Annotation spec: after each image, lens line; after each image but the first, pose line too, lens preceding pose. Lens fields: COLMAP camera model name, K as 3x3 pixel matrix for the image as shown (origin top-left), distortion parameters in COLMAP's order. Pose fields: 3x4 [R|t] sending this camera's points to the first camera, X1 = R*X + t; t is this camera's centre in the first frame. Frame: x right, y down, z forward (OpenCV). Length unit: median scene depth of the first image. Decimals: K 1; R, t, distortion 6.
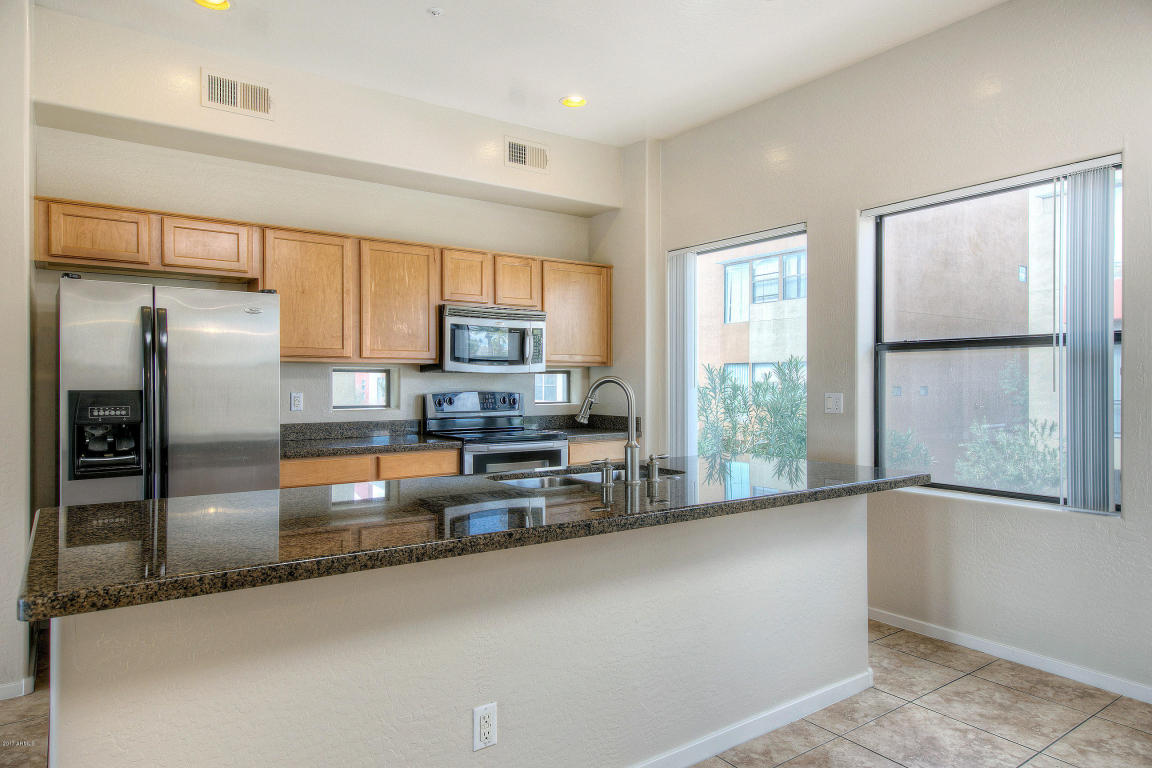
lens RADIAL K [[711.6, 0, 580.1], [0, 711.6, 383.1], [0, 0, 1]] dist [0.005551, 0.002281]
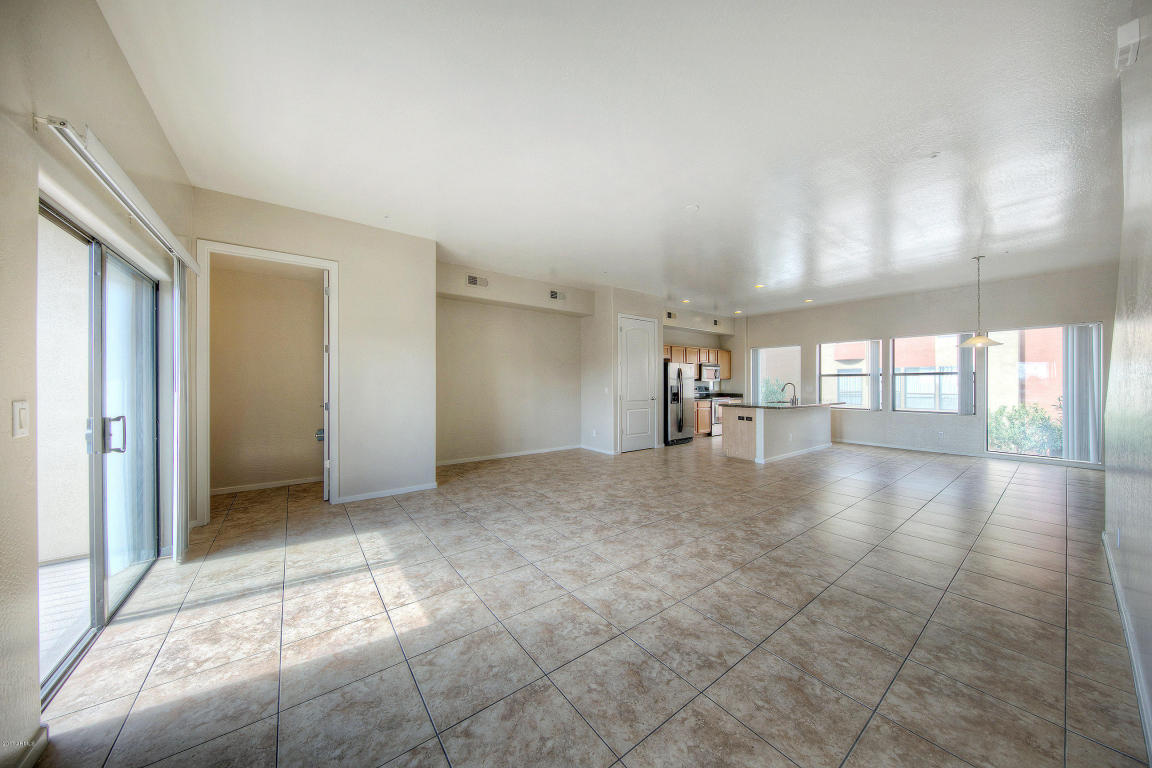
lens RADIAL K [[371.8, 0, 574.5], [0, 371.8, 381.6], [0, 0, 1]] dist [-0.000133, -0.002773]
pose [[0.999787, -0.001637, 0.020569, -0.910356], [0.001781, 0.999974, -0.006965, -0.000993], [-0.020558, 0.007000, 0.999764, -0.973564]]
